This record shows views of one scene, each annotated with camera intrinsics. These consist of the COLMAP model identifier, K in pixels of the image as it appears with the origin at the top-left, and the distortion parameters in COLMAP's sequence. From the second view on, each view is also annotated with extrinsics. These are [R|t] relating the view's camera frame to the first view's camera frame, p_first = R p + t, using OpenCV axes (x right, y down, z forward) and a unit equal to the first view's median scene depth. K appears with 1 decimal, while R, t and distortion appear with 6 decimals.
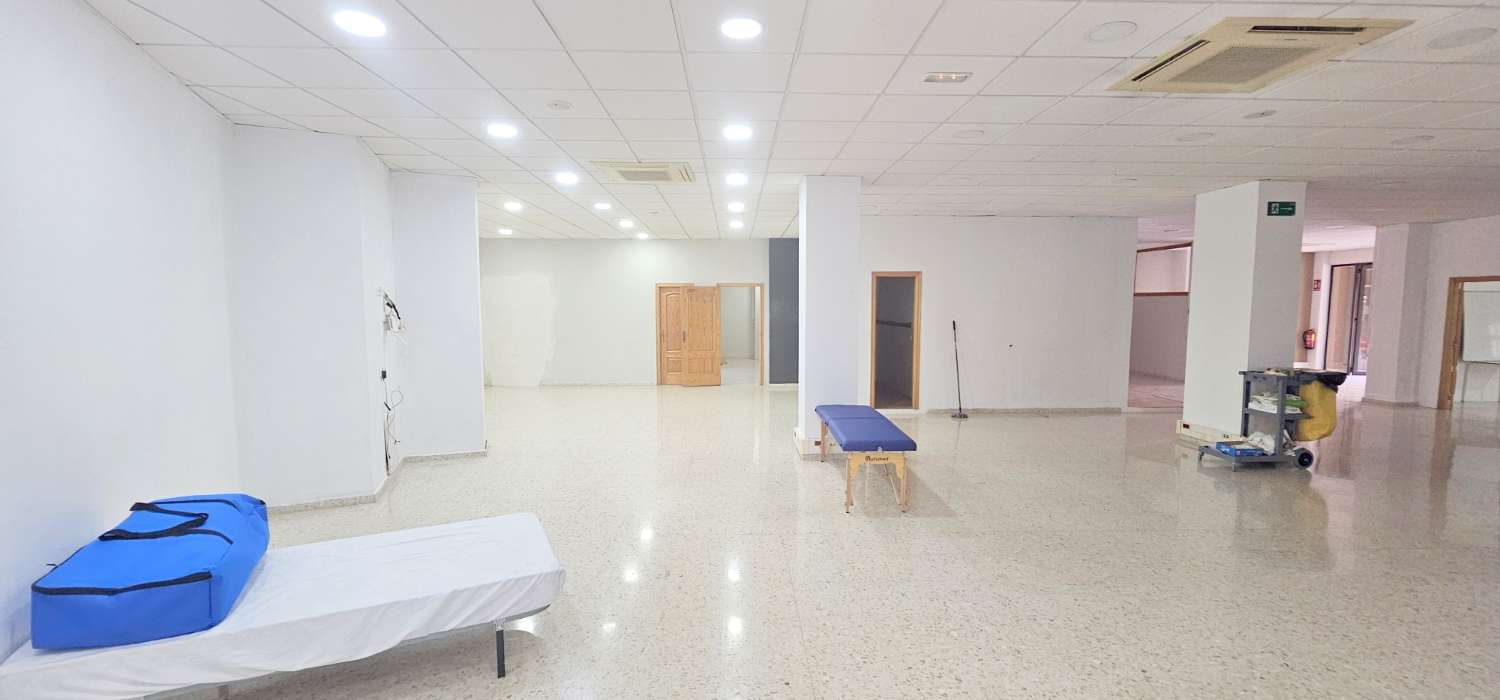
lens RADIAL K [[615.9, 0, 749.8], [0, 615.9, 350.2], [0, 0, 1]] dist [-0.005035, 0.001711]
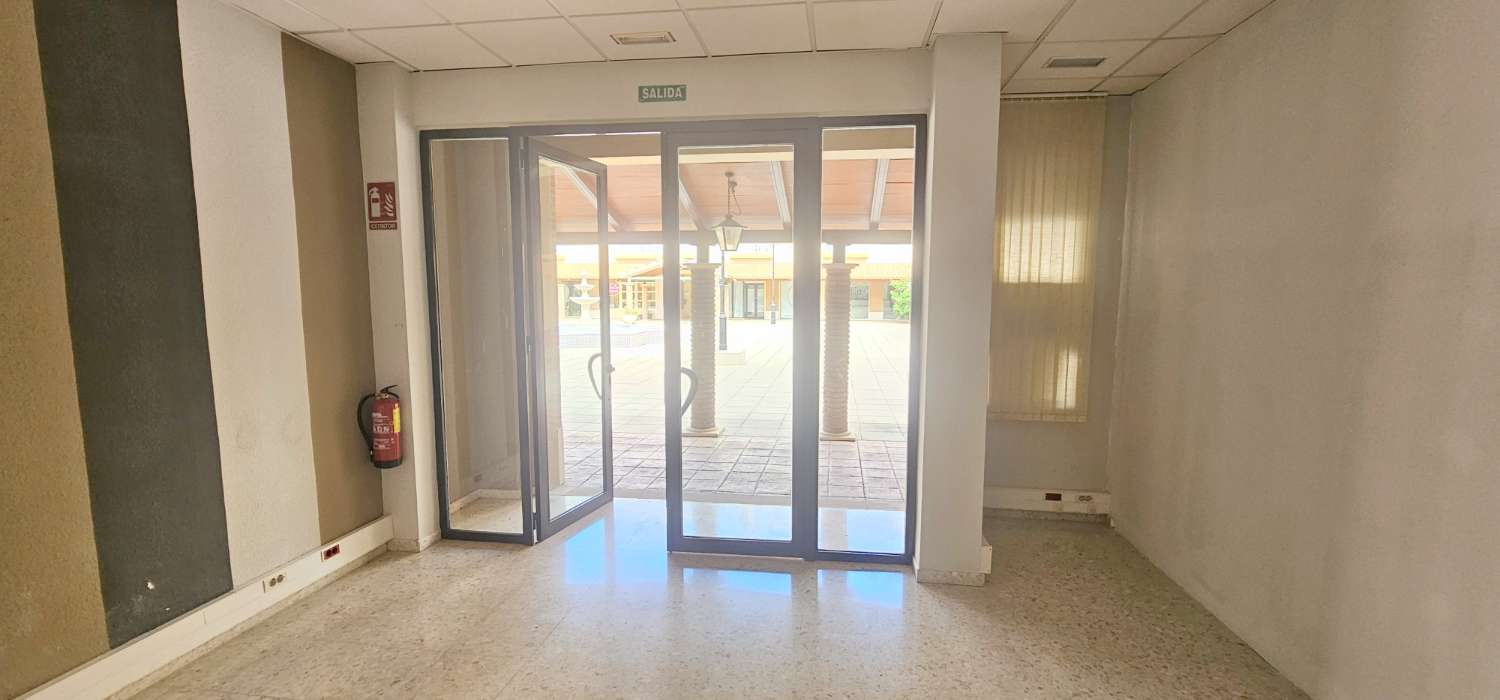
lens RADIAL K [[615.9, 0, 749.8], [0, 615.9, 348.4], [0, 0, 1]] dist [-0.005035, 0.001711]
pose [[0.154217, -0.102344, 0.982722, 0.702379], [0.071967, 0.993142, 0.092135, -0.061763], [-0.985413, 0.056515, 0.160525, 0.822151]]
